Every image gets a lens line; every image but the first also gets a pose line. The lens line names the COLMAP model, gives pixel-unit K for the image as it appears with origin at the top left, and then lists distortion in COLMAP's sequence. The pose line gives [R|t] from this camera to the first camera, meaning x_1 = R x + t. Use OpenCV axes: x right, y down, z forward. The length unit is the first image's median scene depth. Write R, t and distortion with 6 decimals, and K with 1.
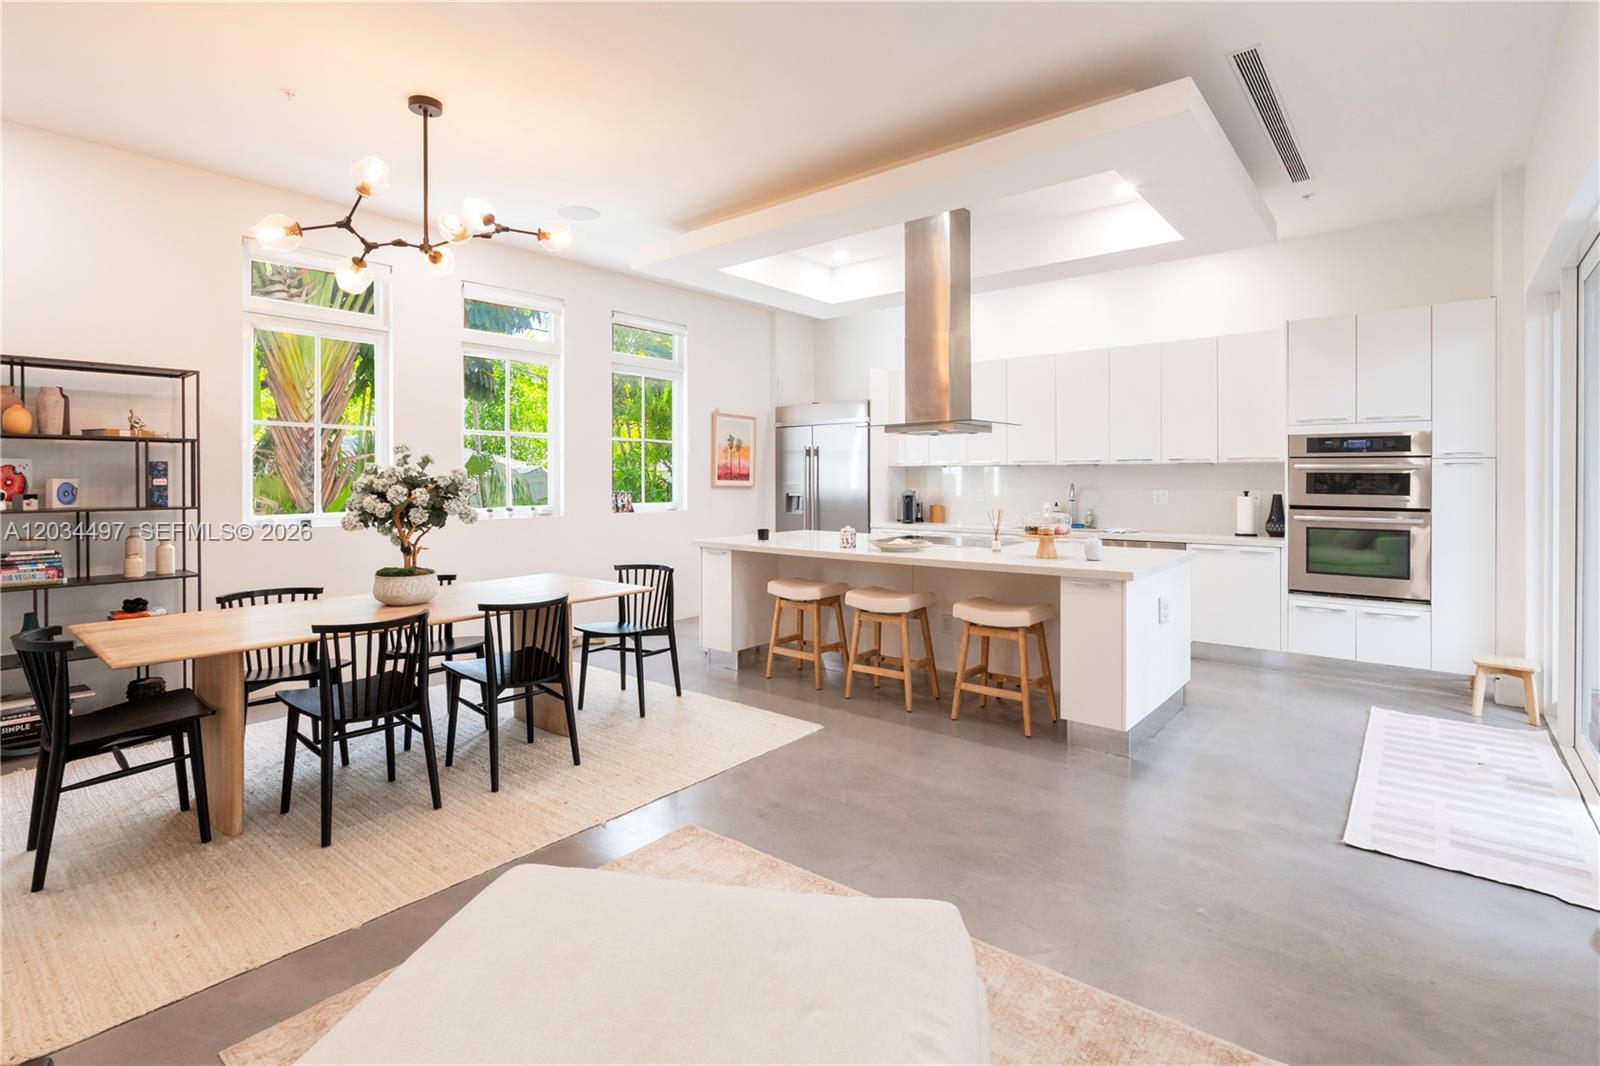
lens RADIAL K [[756.1, 0, 798.4], [0, 756.1, 499.0], [0, 0, 1]] dist [0.000428, 0.000646]
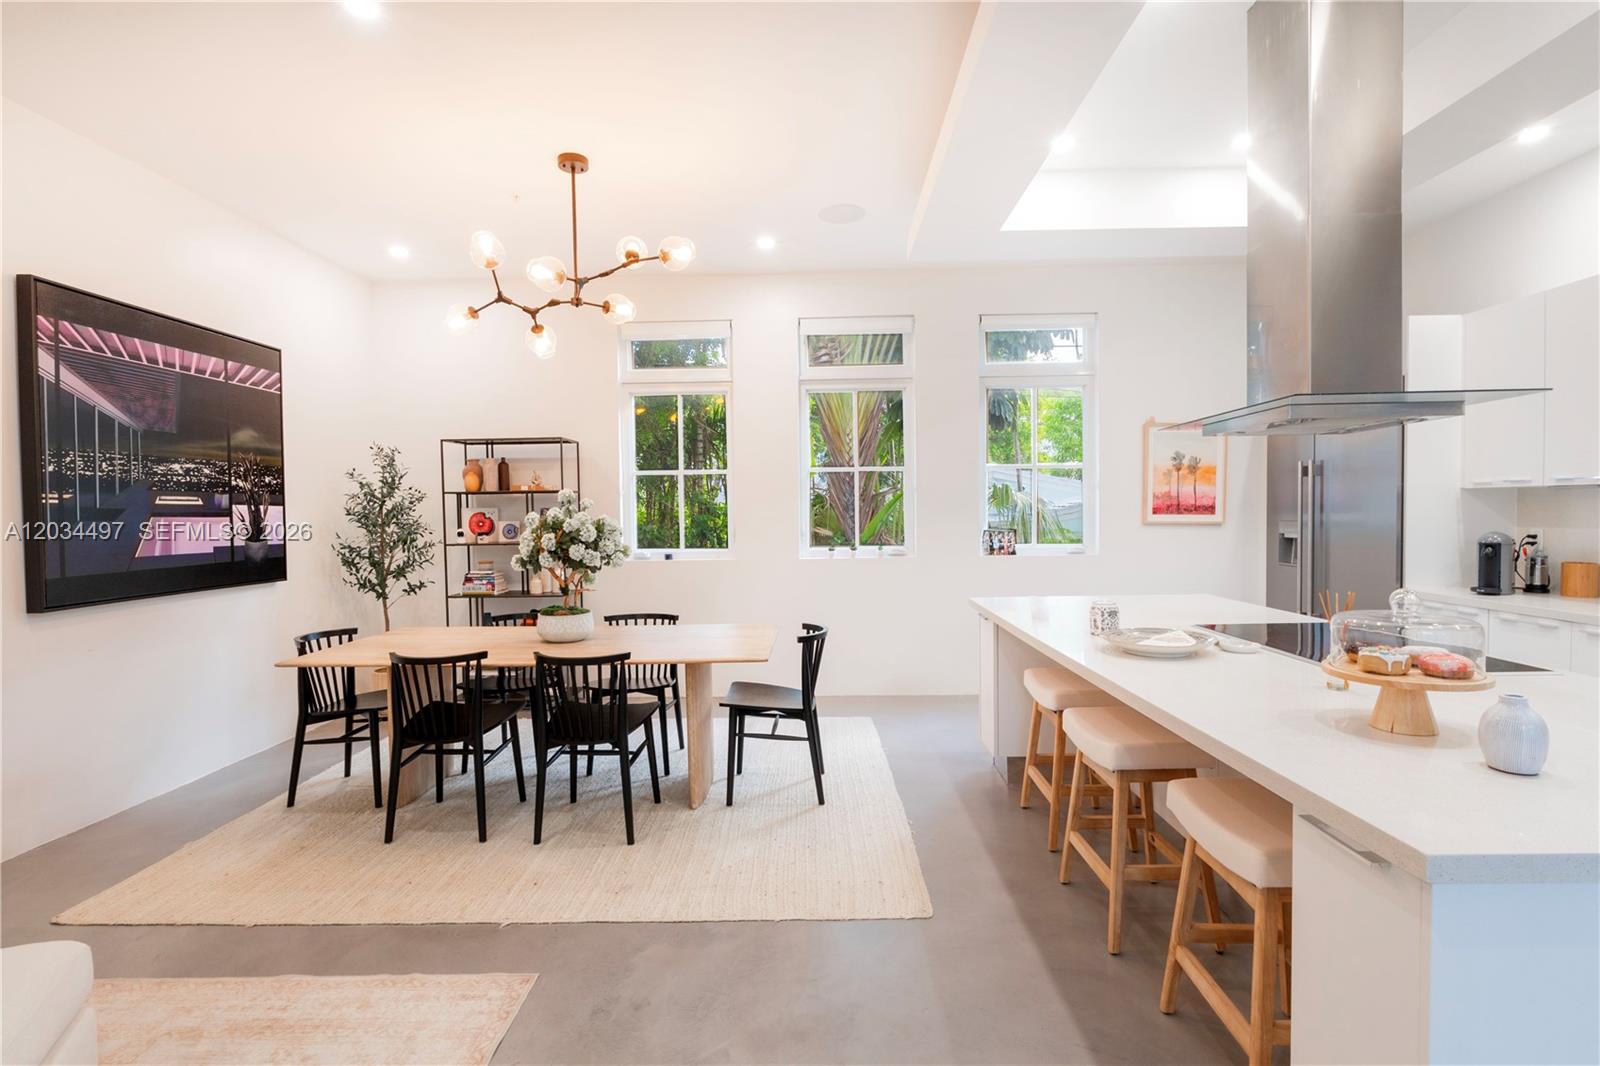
lens RADIAL K [[742.6, 0, 806.3], [0, 742.6, 526.5], [0, 0, 1]] dist [-0.003875, 0.000106]
pose [[0.627533, 0.005562, -0.778570, 0.395307], [-0.008021, 0.999968, 0.000679, -0.018777], [0.778549, 0.005819, 0.627557, 0.474559]]
